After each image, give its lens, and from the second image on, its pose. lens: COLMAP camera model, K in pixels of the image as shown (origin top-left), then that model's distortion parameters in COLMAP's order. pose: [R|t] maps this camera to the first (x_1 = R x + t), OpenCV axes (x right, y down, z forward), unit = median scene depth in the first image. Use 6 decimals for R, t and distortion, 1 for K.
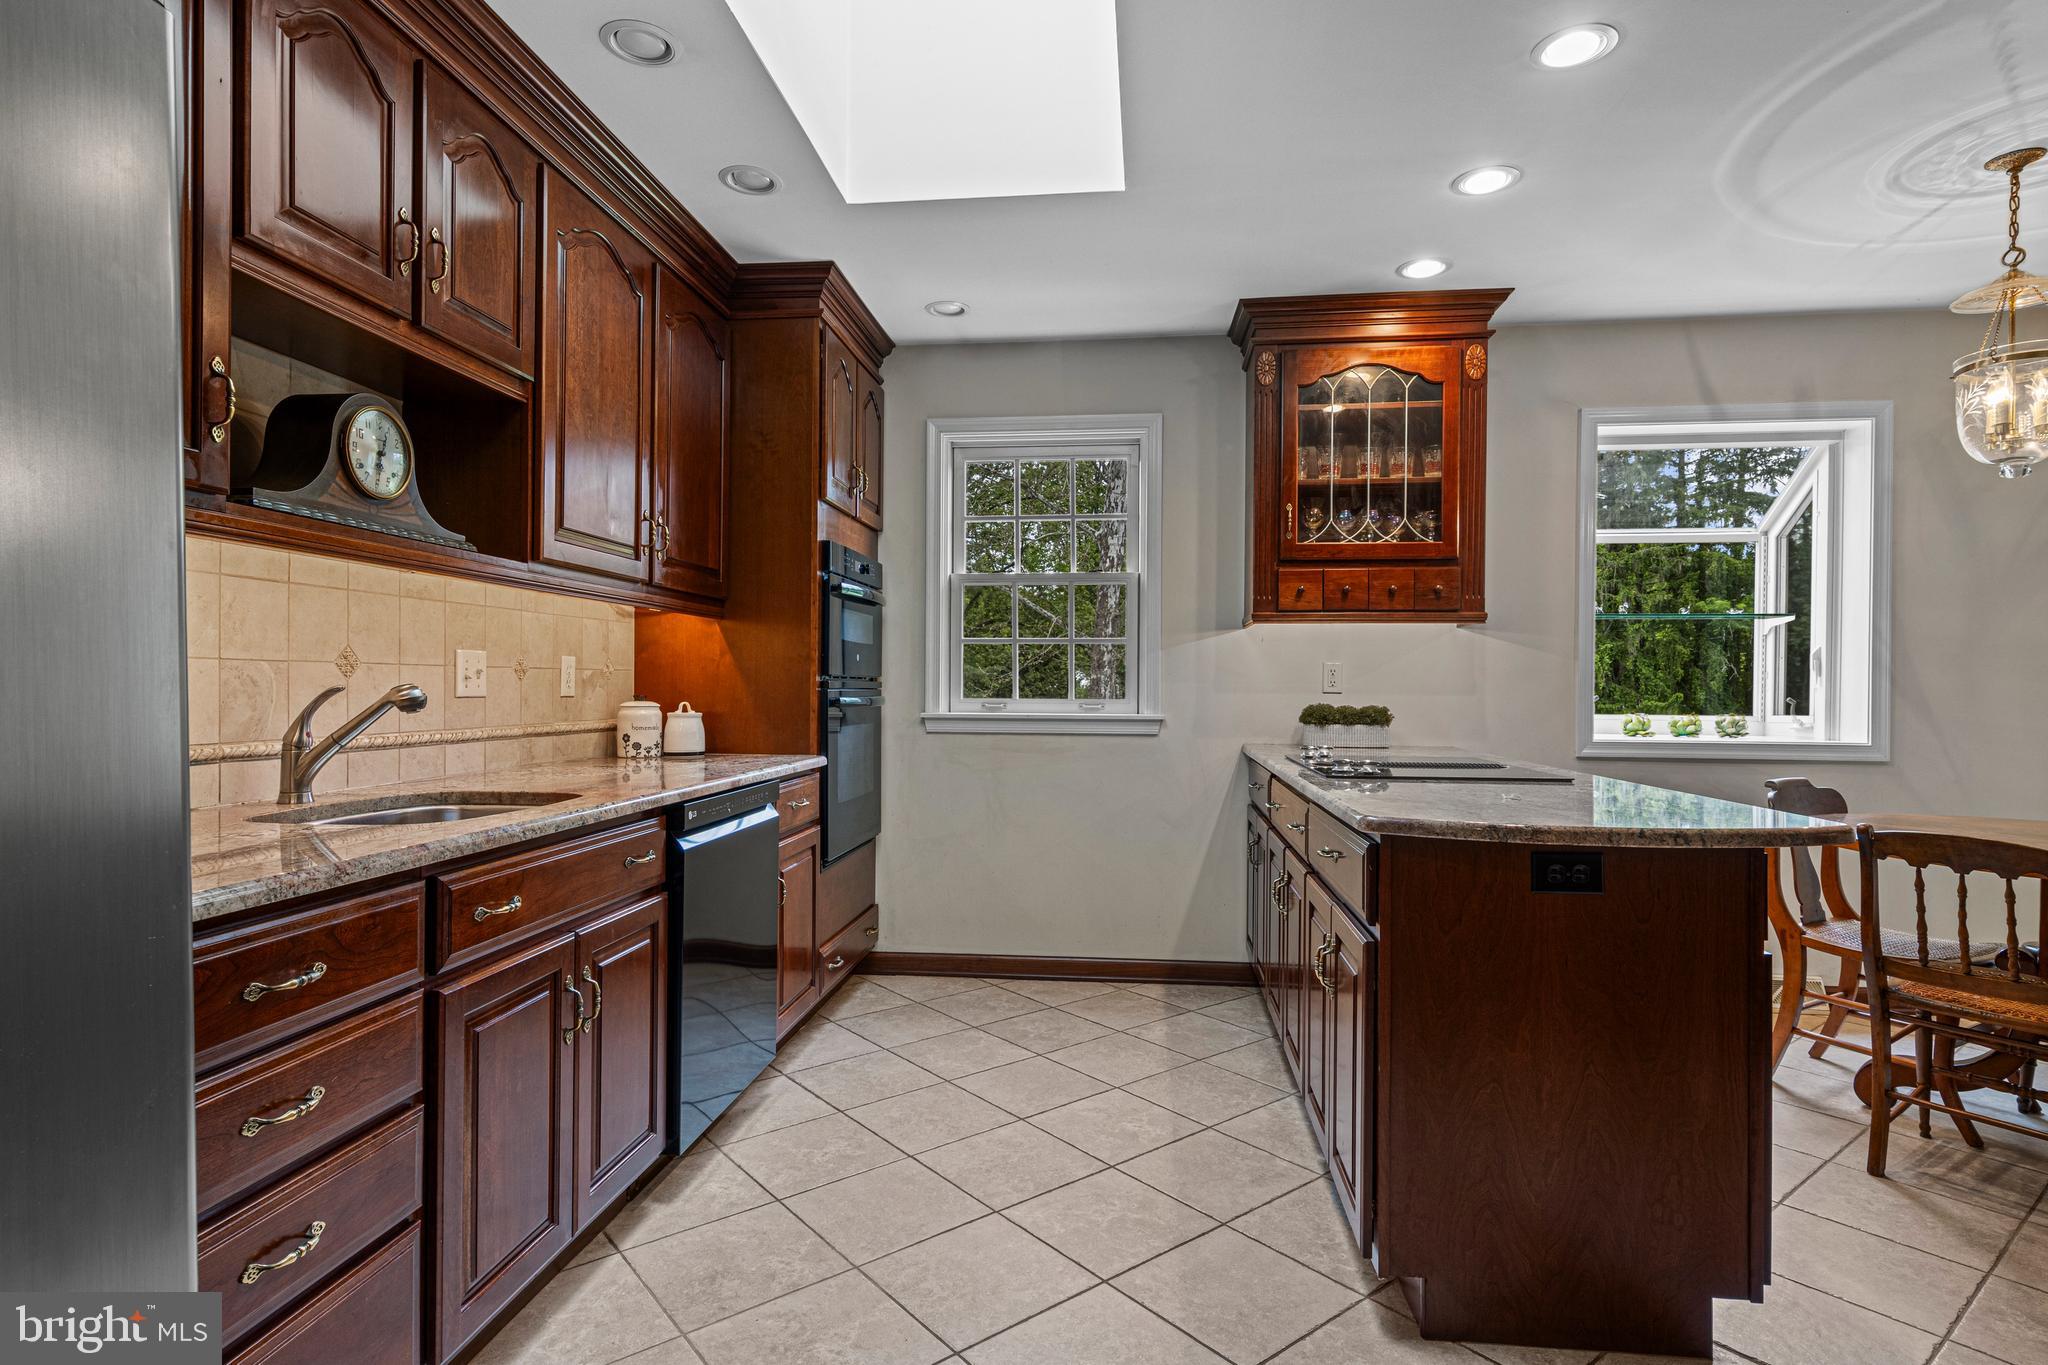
lens RADIAL K [[1048.0, 0, 1025.9], [0, 1048.0, 689.7], [0, 0, 1]] dist [0.006143, -0.000802]
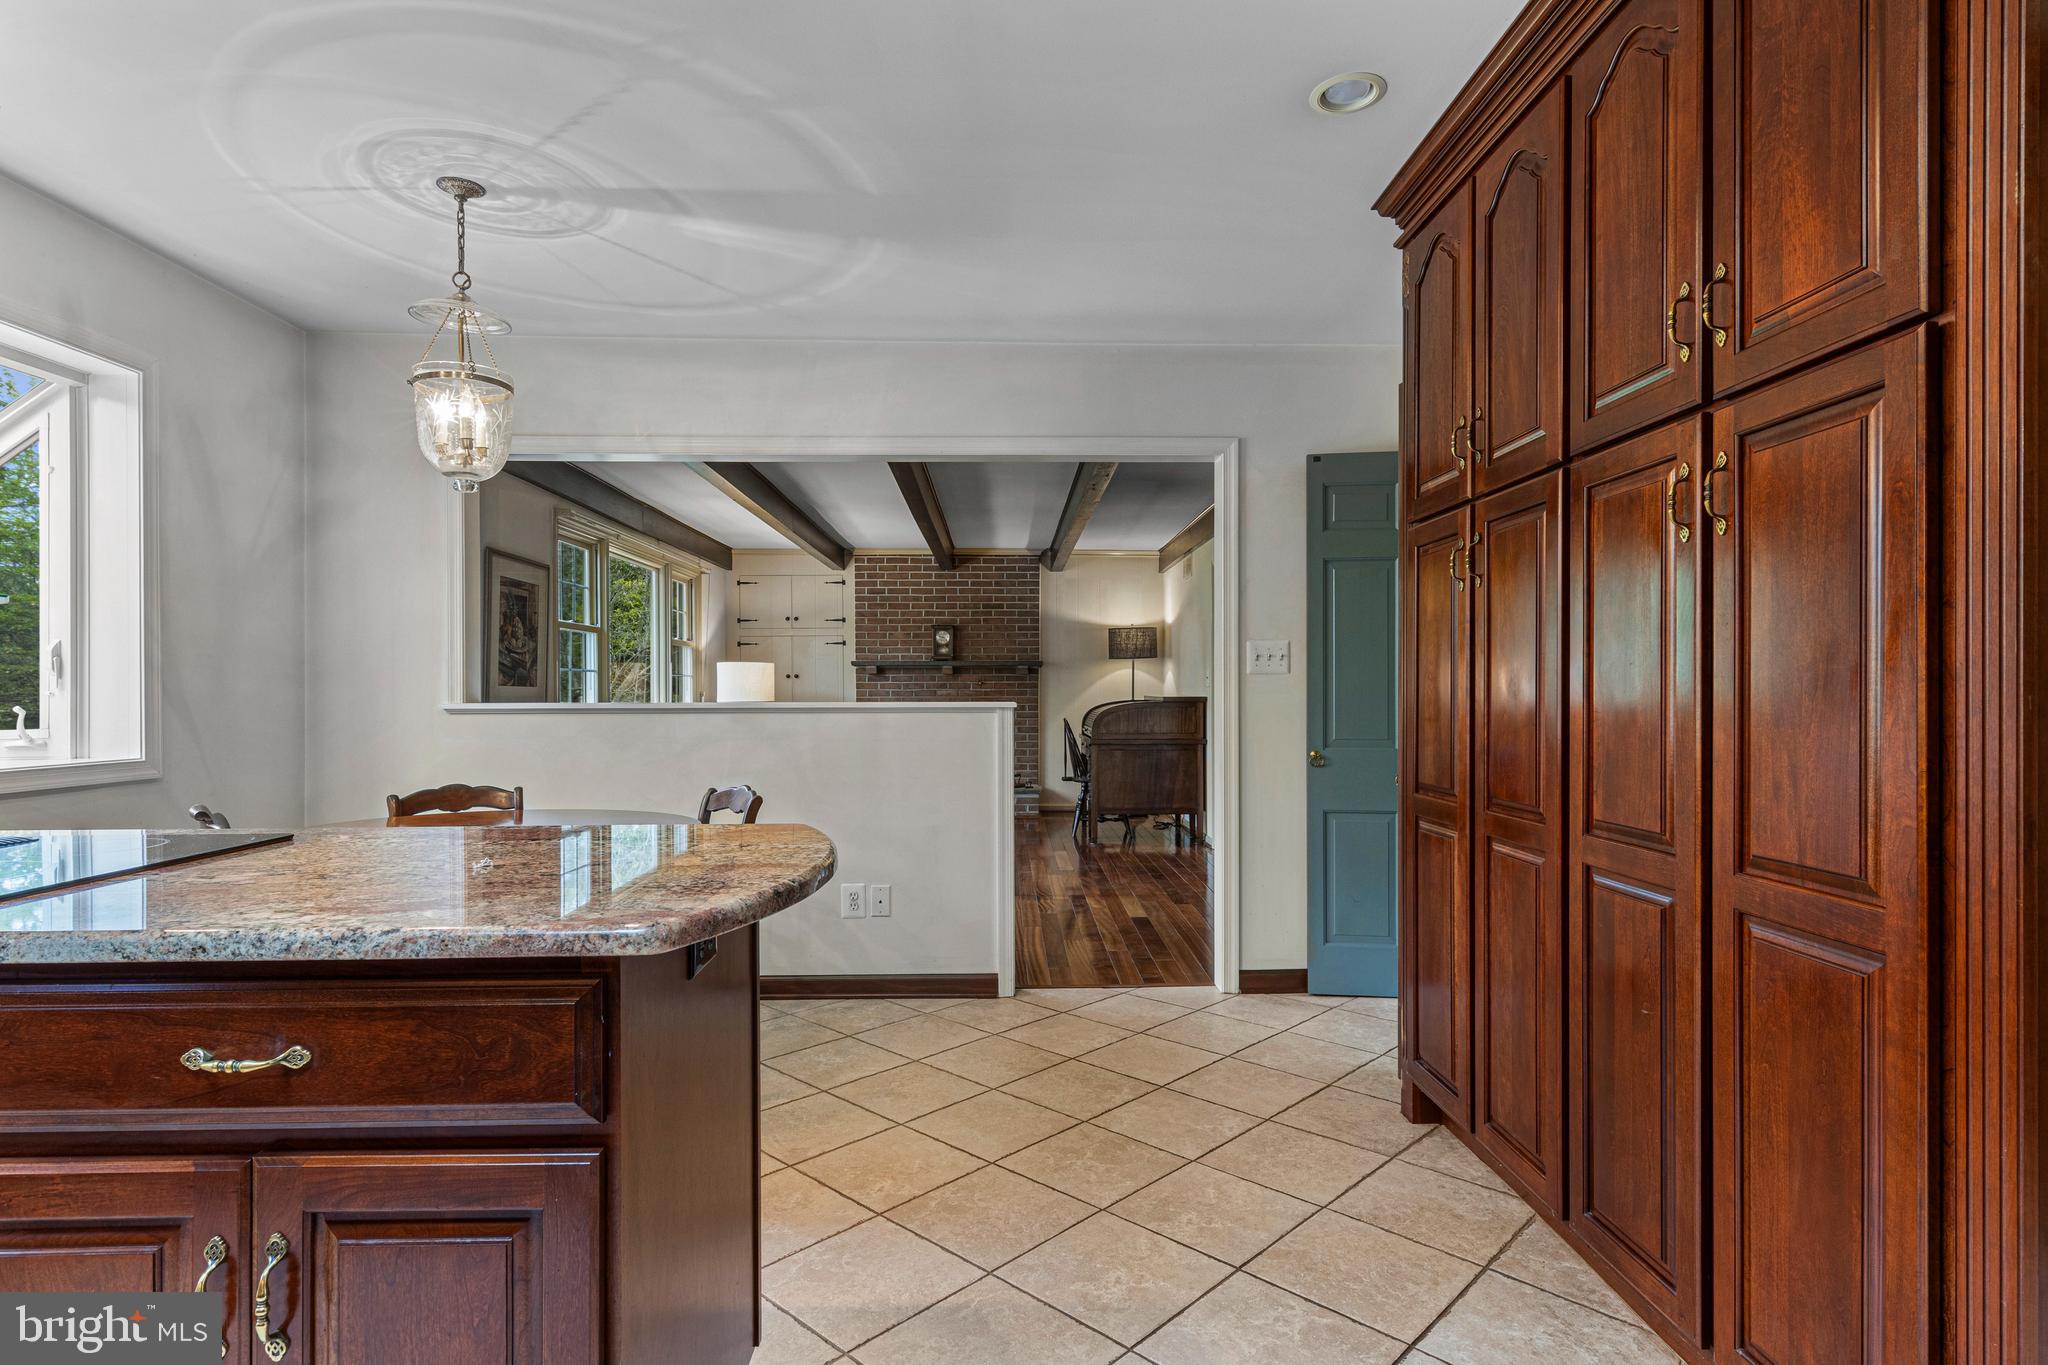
lens RADIAL K [[1048.0, 0, 1025.9], [0, 1048.0, 689.7], [0, 0, 1]] dist [0.006143, -0.000802]
pose [[-0.138844, -0.005455, 0.990299, -0.129883], [0.006401, 0.999959, 0.006406, -0.004548], [-0.990294, 0.007229, -0.138803, 0.429649]]
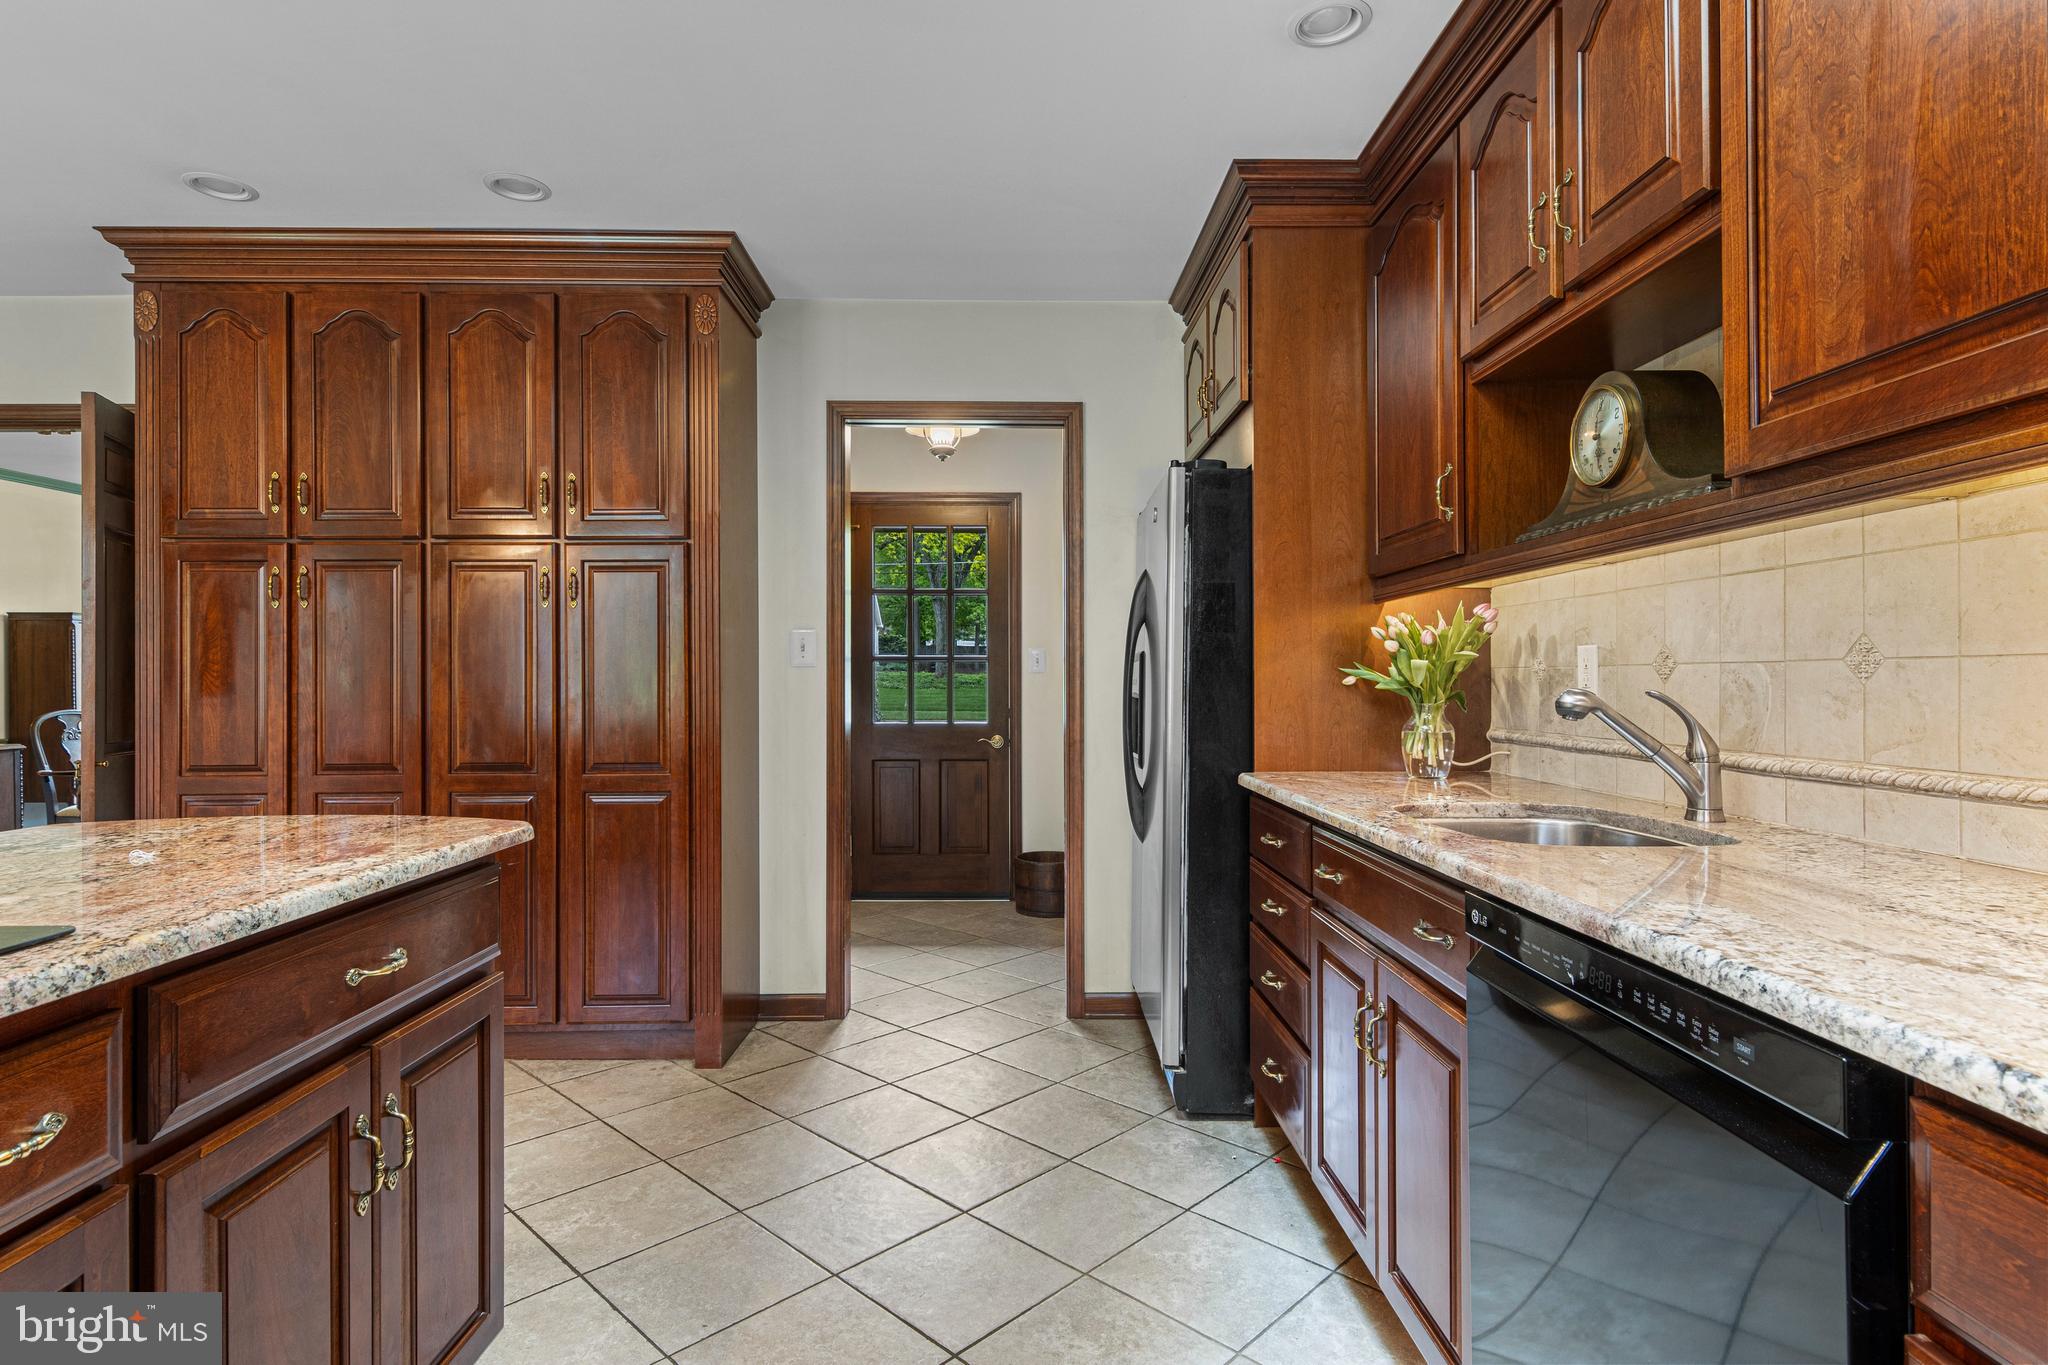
lens RADIAL K [[1042.9, 0, 1024.0], [0, 1042.9, 682.5], [0, 0, 1]] dist [0.005827, -0.000015]
pose [[-0.991076, -0.003651, -0.133247, 0.002397], [-0.004157, 0.999985, 0.003522, -0.006168], [0.133232, 0.004045, -0.991077, 0.983077]]
